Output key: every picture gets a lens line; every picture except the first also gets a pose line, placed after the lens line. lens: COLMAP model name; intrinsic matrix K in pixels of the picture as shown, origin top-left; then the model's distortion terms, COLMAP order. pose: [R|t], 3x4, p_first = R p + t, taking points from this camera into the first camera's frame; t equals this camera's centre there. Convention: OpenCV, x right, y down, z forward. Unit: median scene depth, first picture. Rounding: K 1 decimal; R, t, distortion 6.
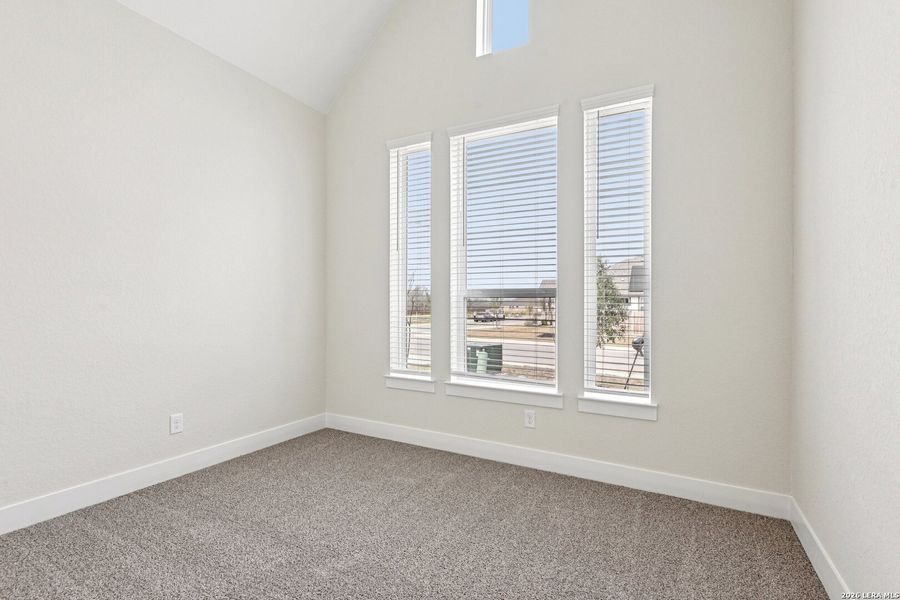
lens RADIAL K [[422.8, 0, 461.5], [0, 422.8, 297.4], [0, 0, 1]] dist [0.034110, 0.000142]
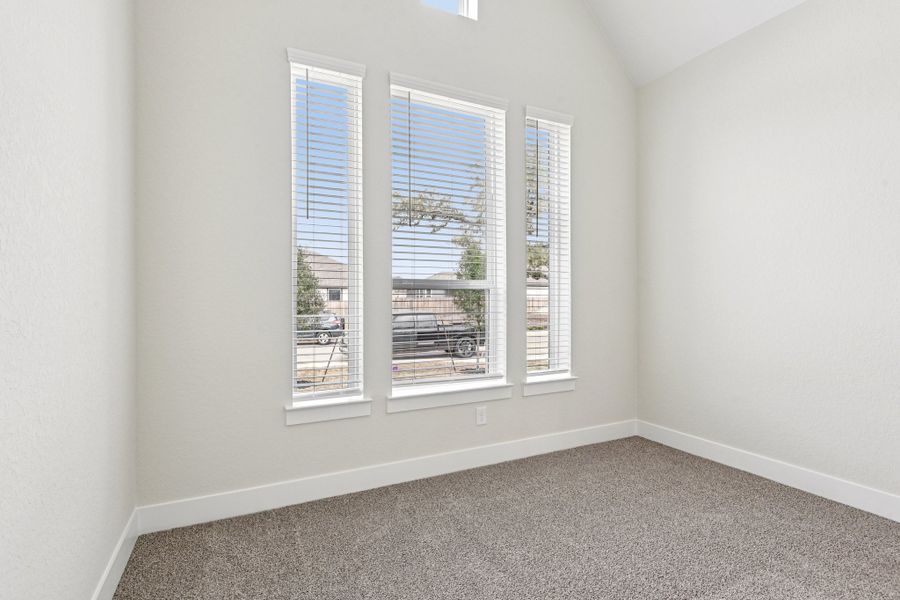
lens RADIAL K [[427.4, 0, 450.0], [0, 427.4, 300.0], [0, 0, 1]] dist [-0.000906, 0.000172]
pose [[0.590288, -0.000388, 0.807193, -0.617608], [0.006765, 0.999967, -0.004466, 0.027340], [-0.807165, 0.008097, 0.590271, 0.459309]]
